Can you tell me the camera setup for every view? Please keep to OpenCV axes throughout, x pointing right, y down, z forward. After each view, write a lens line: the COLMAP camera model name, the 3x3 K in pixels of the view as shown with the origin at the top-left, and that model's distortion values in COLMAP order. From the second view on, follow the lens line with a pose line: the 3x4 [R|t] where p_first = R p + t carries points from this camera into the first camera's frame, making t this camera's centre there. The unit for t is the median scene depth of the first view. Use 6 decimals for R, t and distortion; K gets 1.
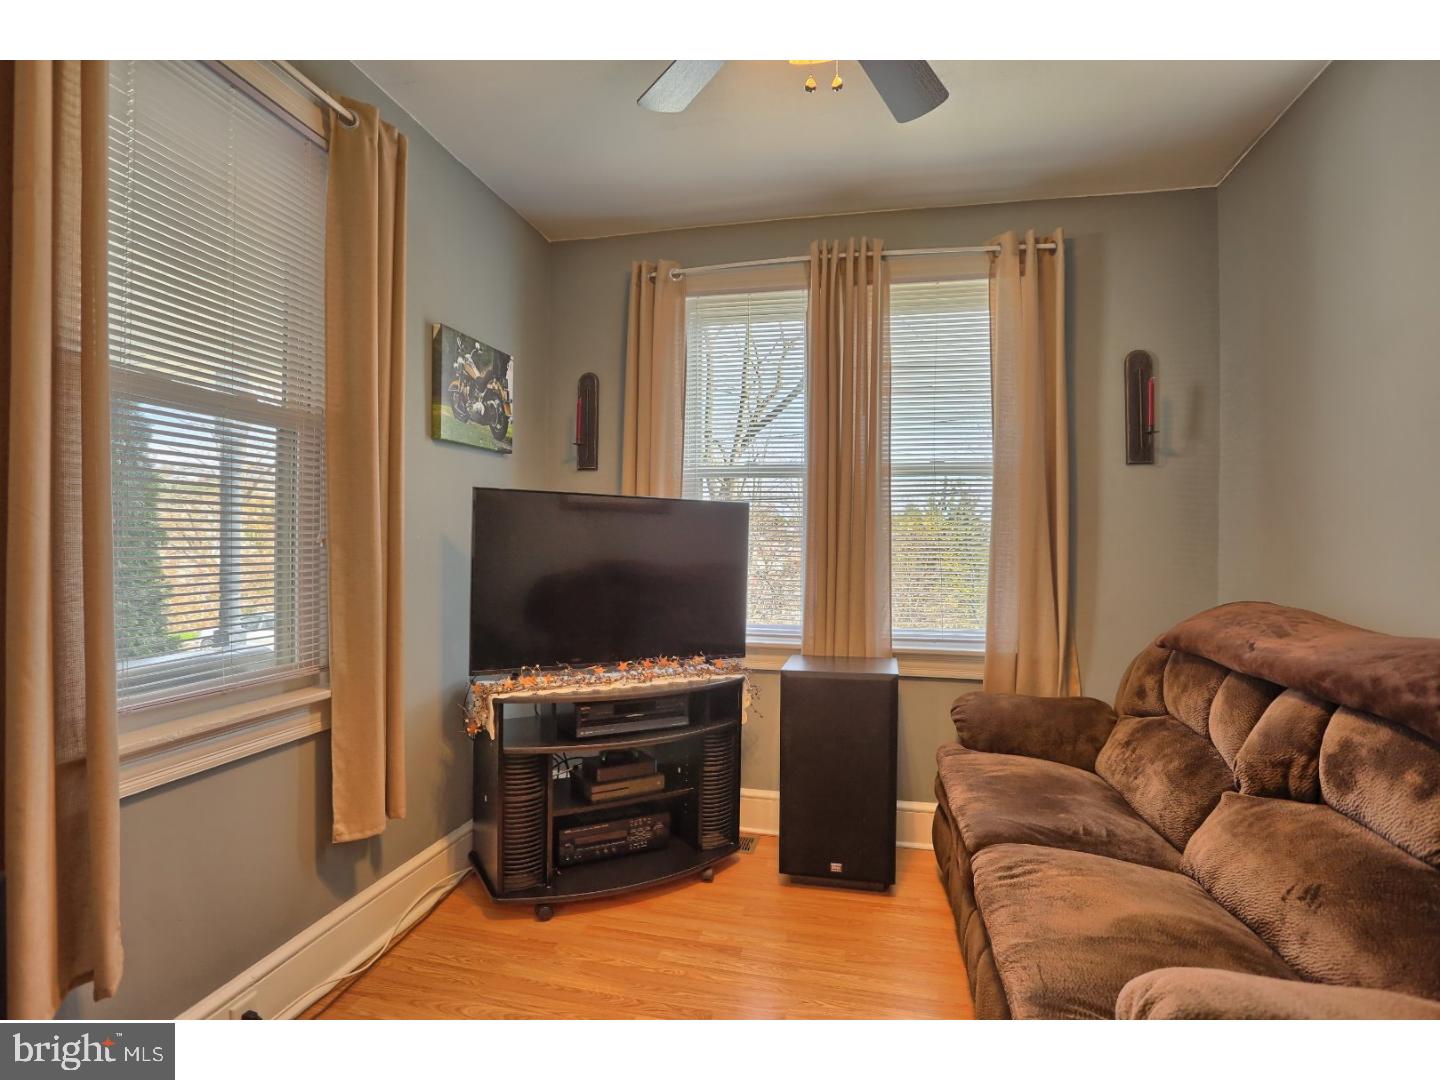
lens RADIAL K [[708.7, 0, 720.0], [0, 708.7, 540.0], [0, 0, 1]] dist [-0.070976, 0.030485]
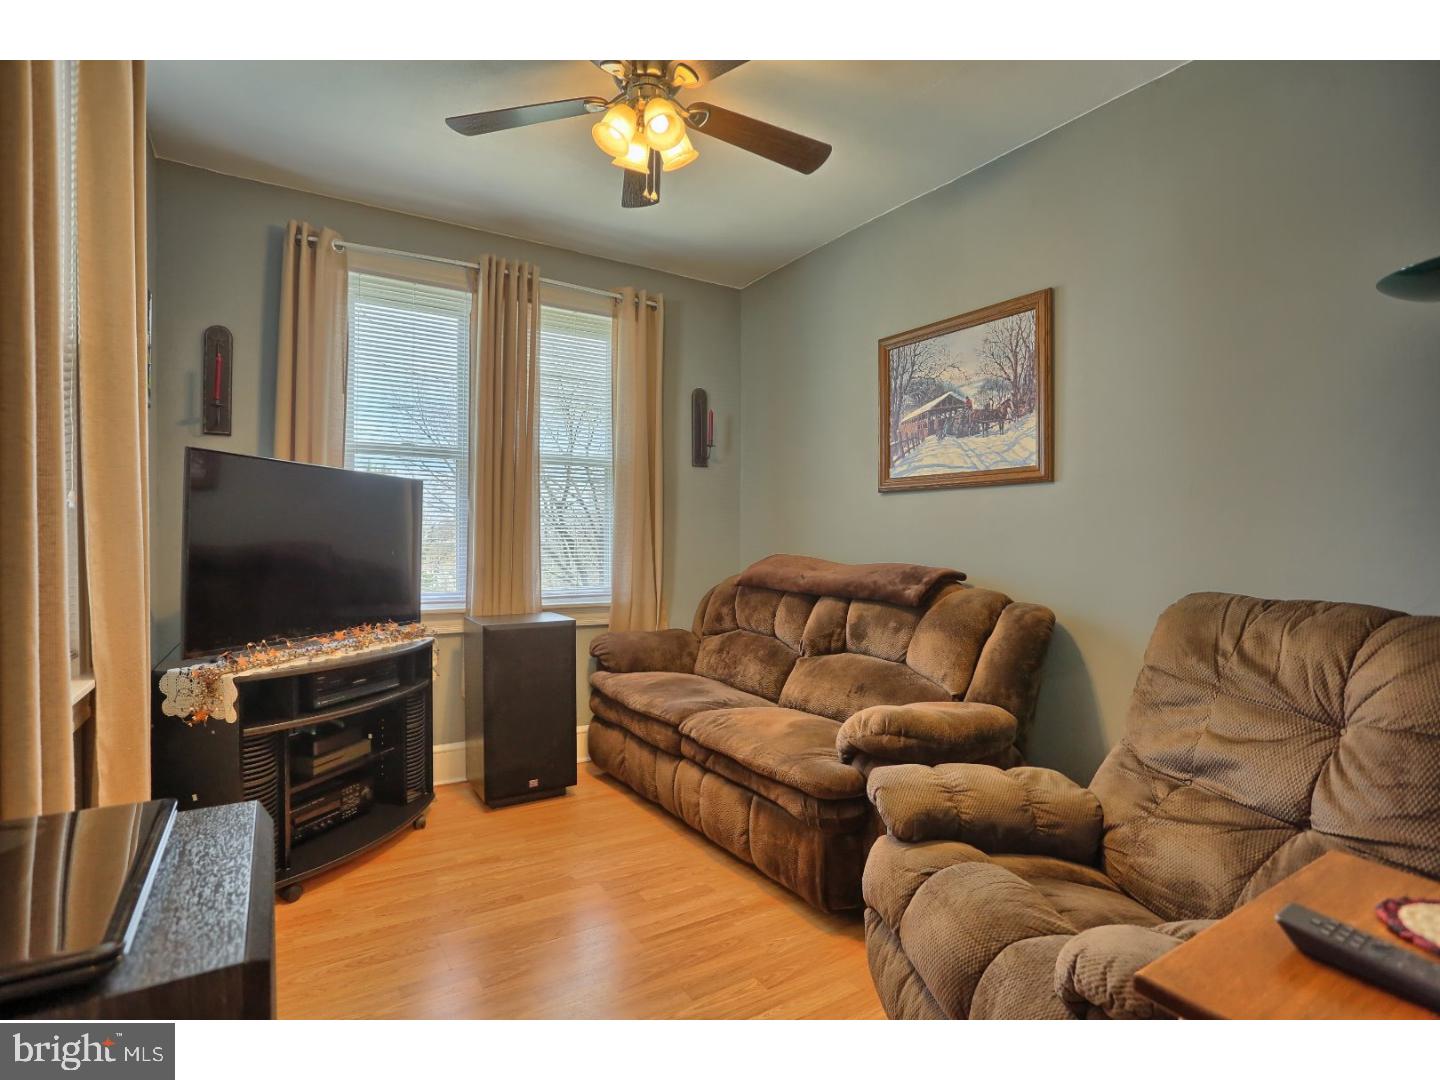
lens RADIAL K [[708.7, 0, 720.0], [0, 708.7, 540.0], [0, 0, 1]] dist [-0.070976, 0.030485]
pose [[0.701998, -0.007329, 0.712141, -0.446770], [-0.001844, 0.999925, 0.012108, 0.027480], [-0.712177, -0.009813, 0.701932, -0.081001]]
